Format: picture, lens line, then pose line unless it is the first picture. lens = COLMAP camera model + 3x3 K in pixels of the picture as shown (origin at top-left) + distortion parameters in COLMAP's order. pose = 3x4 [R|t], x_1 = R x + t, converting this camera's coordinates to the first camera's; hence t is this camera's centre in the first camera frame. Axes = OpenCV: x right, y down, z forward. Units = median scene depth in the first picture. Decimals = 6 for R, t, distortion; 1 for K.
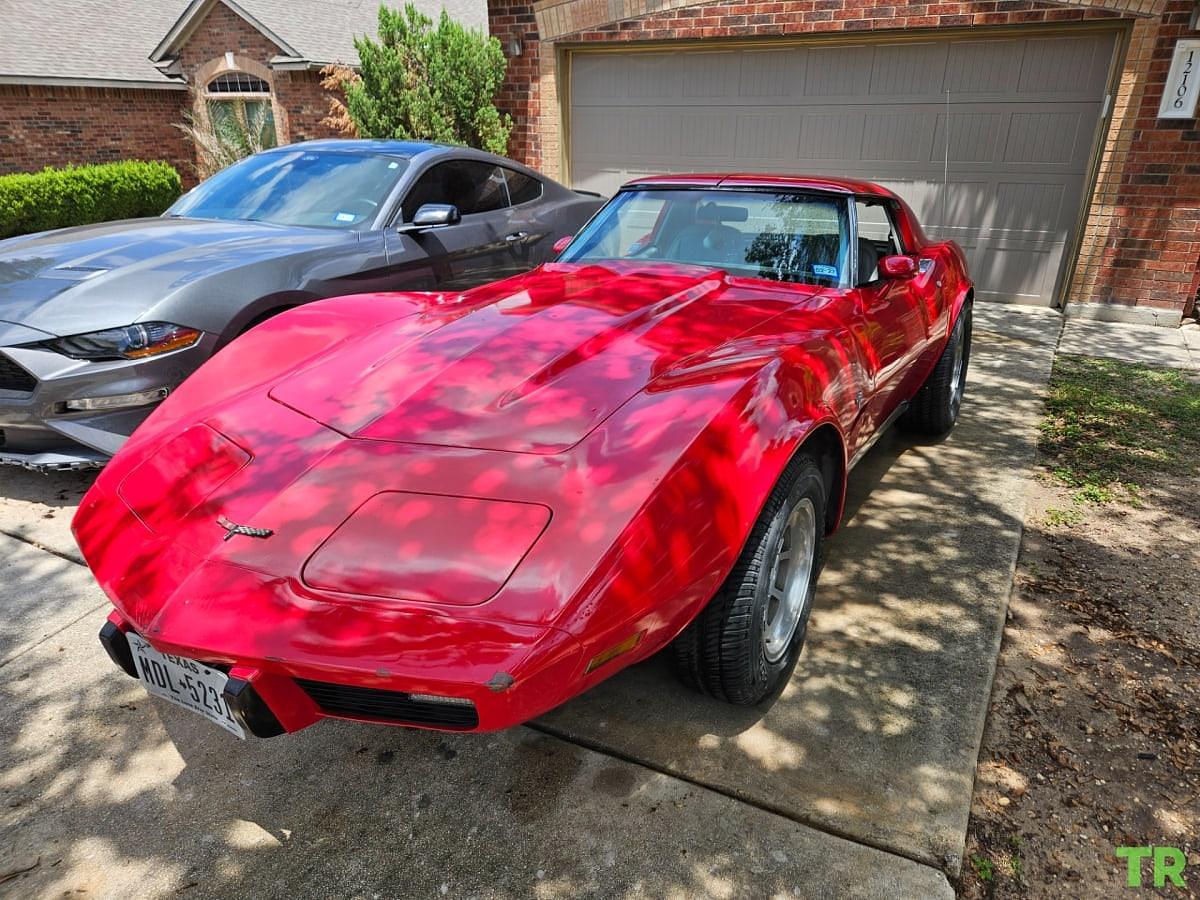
lens RADIAL K [[808.0, 0, 611.8], [0, 808.0, 454.5], [0, 0, 1]] dist [0.071495, -0.057476]
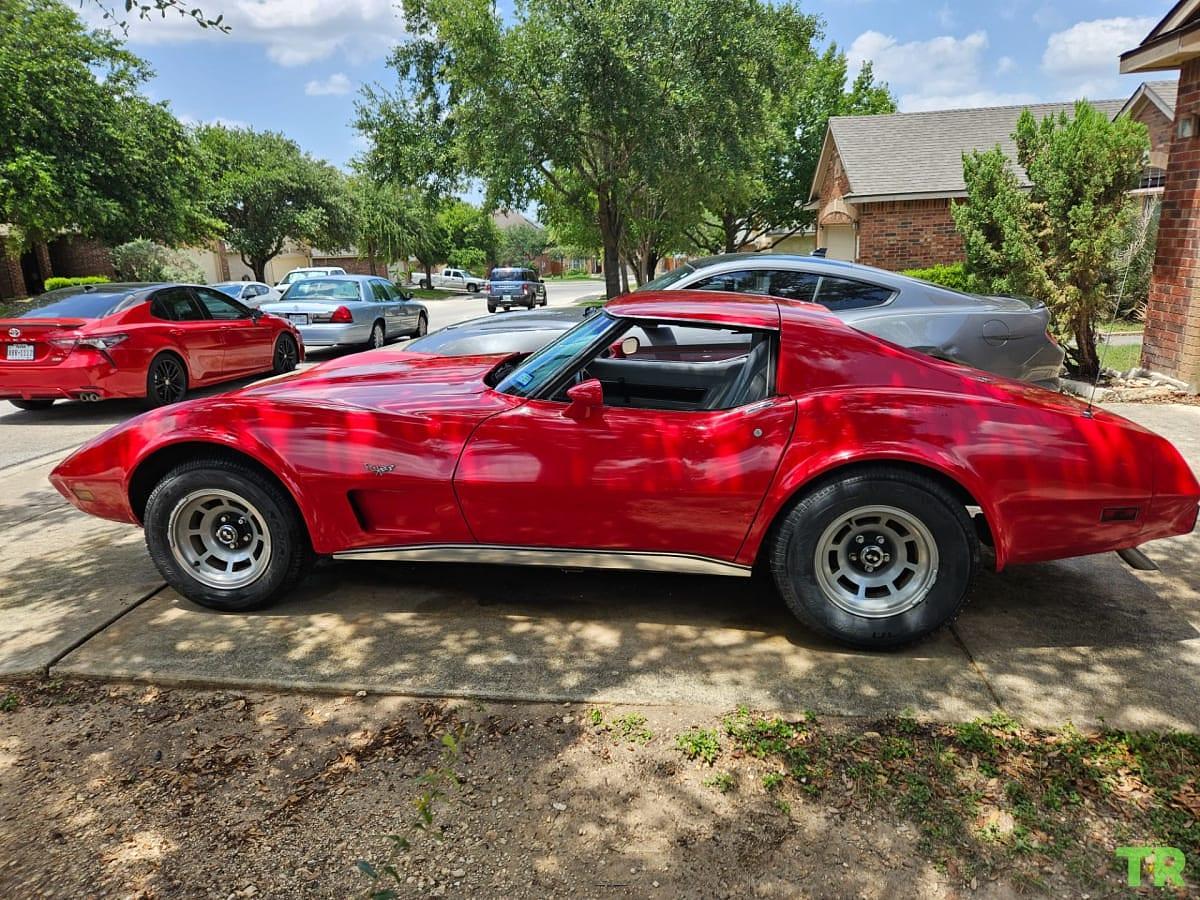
lens RADIAL K [[808.0, 0, 611.8], [0, 808.0, 454.5], [0, 0, 1]] dist [0.071495, -0.057476]
pose [[0.388432, 0.220938, -0.894599, 0.539252], [-0.309326, 0.945761, 0.099266, -0.112462], [0.868008, 0.238164, 0.435705, 0.262348]]
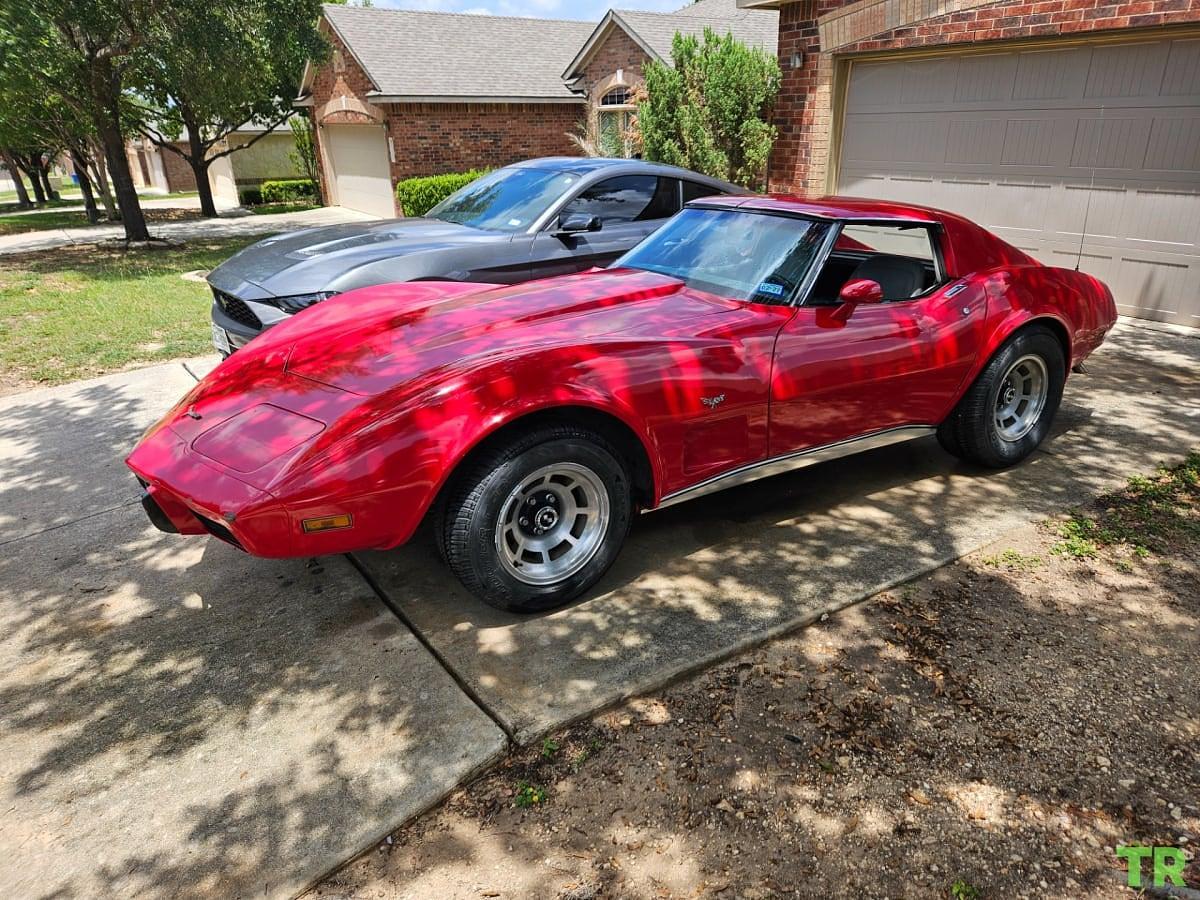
lens RADIAL K [[804.4, 0, 622.6], [0, 804.4, 448.1], [0, 0, 1]] dist [0.075974, -0.051885]
pose [[0.892938, 0.154697, -0.422764, 0.236591], [-0.154931, 0.987338, 0.034048, -0.007351], [0.422679, 0.035097, 0.905600, -0.031952]]
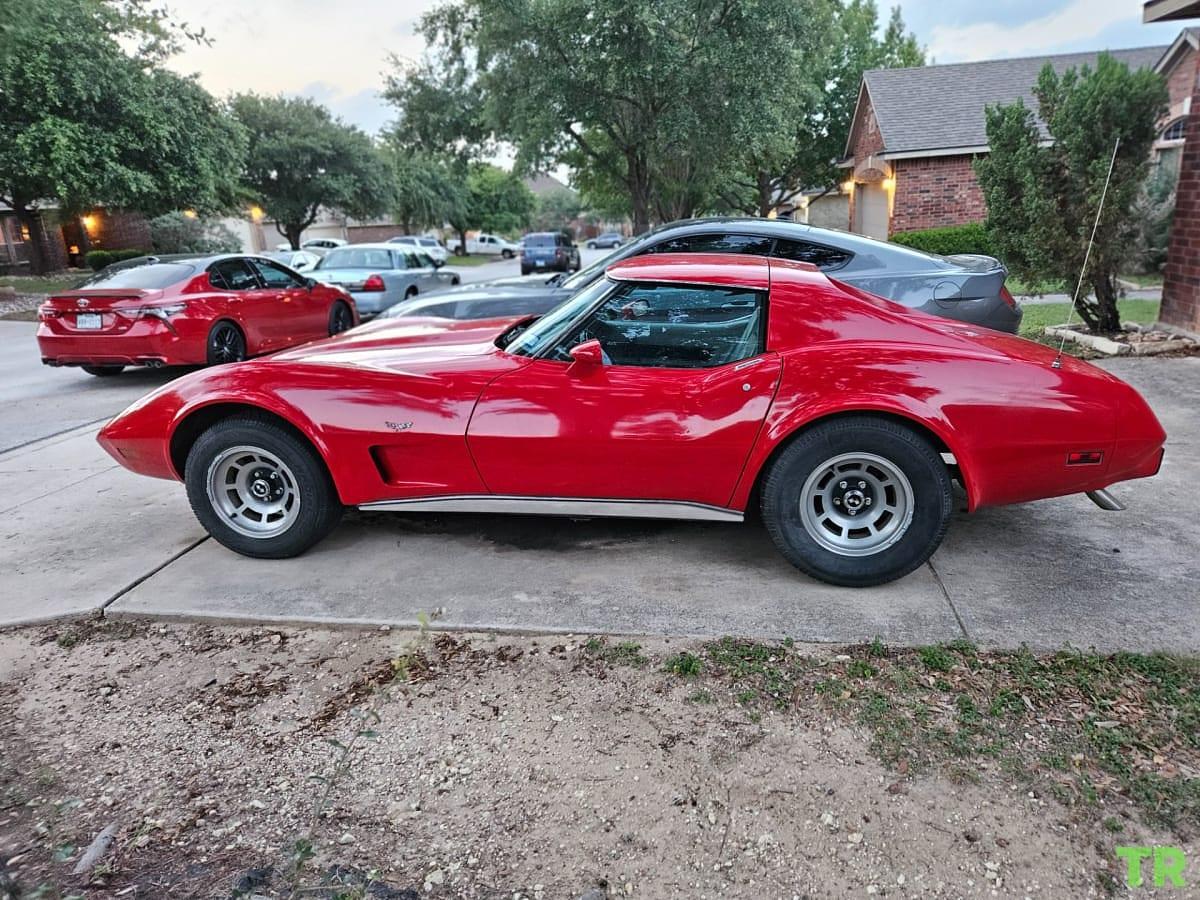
lens RADIAL K [[811.8, 0, 635.6], [0, 811.8, 453.1], [0, 0, 1]] dist [0.074768, -0.059766]
pose [[0.372417, 0.251323, -0.893388, 0.580516], [-0.293744, 0.945065, 0.143410, -0.116717], [0.880352, 0.209019, 0.425783, 0.268873]]
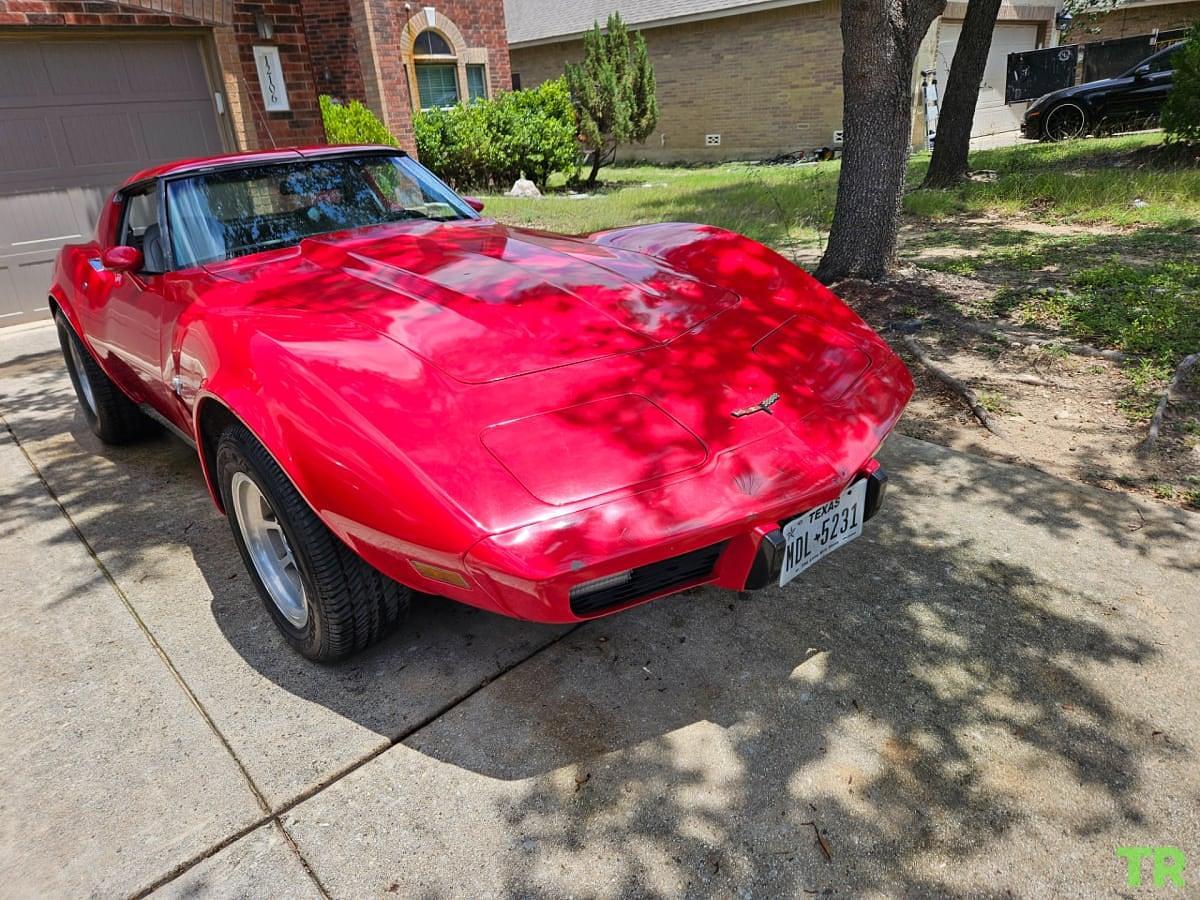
lens RADIAL K [[795.3, 0, 601.5], [0, 795.3, 445.7], [0, 0, 1]] dist [0.061678, -0.058825]
pose [[0.329484, -0.388680, 0.860447, -0.334032], [0.413958, 0.878540, 0.238339, -0.047745], [-0.848575, 0.277660, 0.450362, 0.162477]]
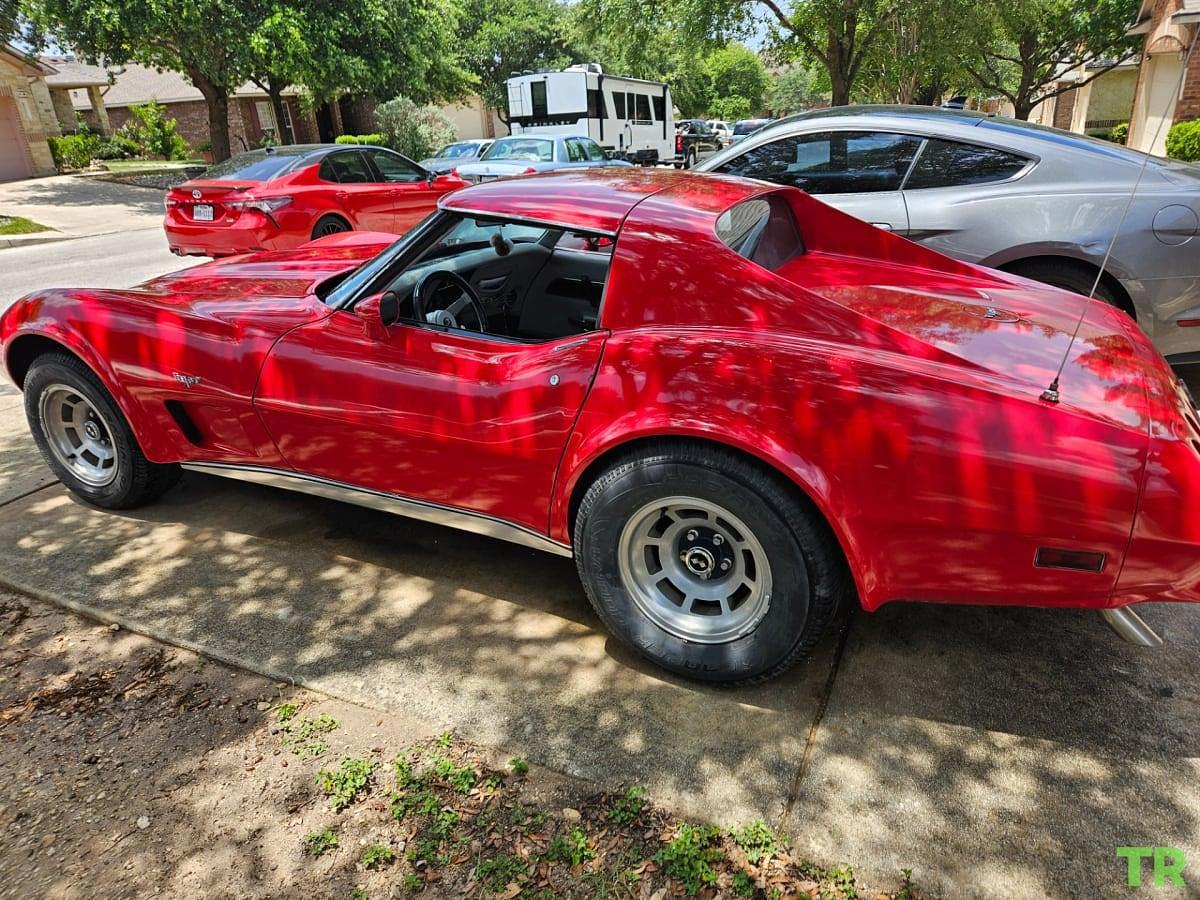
lens RADIAL K [[808.0, 0, 611.8], [0, 808.0, 454.5], [0, 0, 1]] dist [0.071495, -0.057476]
pose [[0.065023, 0.391884, -0.917714, 0.490081], [-0.317788, 0.879911, 0.353225, -0.194844], [0.945930, 0.268670, 0.181751, 0.475233]]
